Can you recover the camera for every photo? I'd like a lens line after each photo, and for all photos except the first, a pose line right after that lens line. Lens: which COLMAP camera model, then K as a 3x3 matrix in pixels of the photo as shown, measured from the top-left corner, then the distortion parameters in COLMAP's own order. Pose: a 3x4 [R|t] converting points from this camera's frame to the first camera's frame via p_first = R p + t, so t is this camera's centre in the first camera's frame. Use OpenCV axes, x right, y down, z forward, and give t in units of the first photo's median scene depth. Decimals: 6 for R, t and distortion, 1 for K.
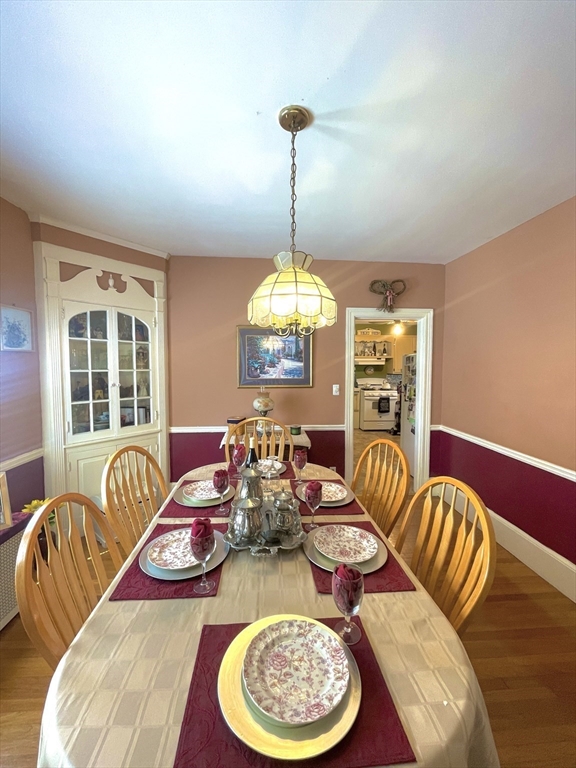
lens RADIAL K [[308.4, 0, 285.7], [0, 308.4, 382.6], [0, 0, 1]] dist [-0.001081, -0.000602]
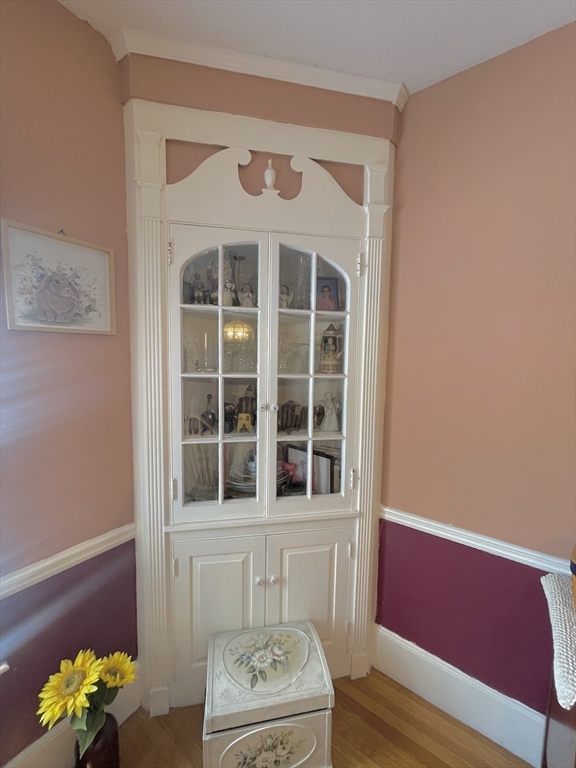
lens RADIAL K [[308.4, 0, 285.7], [0, 308.4, 382.6], [0, 0, 1]] dist [-0.001081, -0.000602]
pose [[0.760959, 0.057740, -0.646226, -0.234286], [-0.051389, 0.998267, 0.028682, -0.042580], [0.646762, 0.011383, 0.762607, 0.651710]]
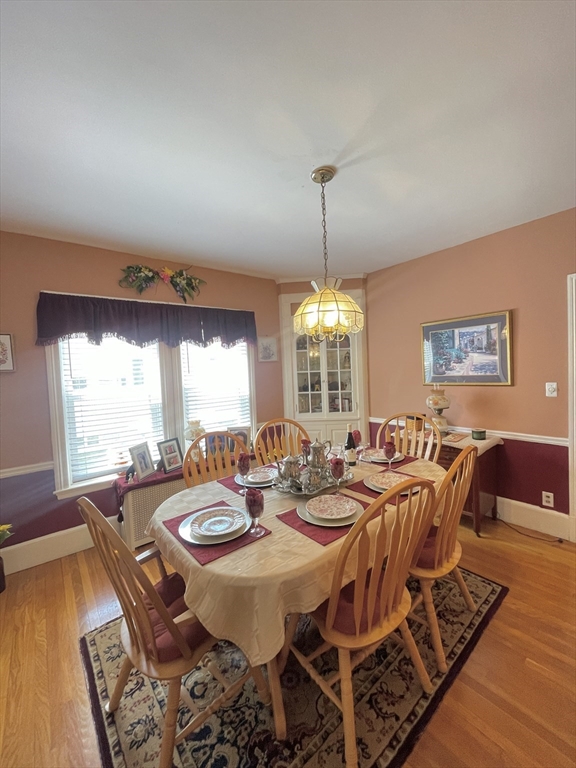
lens RADIAL K [[308.4, 0, 285.7], [0, 308.4, 382.6], [0, 0, 1]] dist [-0.001081, -0.000602]
pose [[0.567908, 0.006980, -0.823062, 0.481302], [-0.003216, 0.999975, 0.006261, 0.005103], [0.823086, -0.000908, 0.567917, 0.062589]]
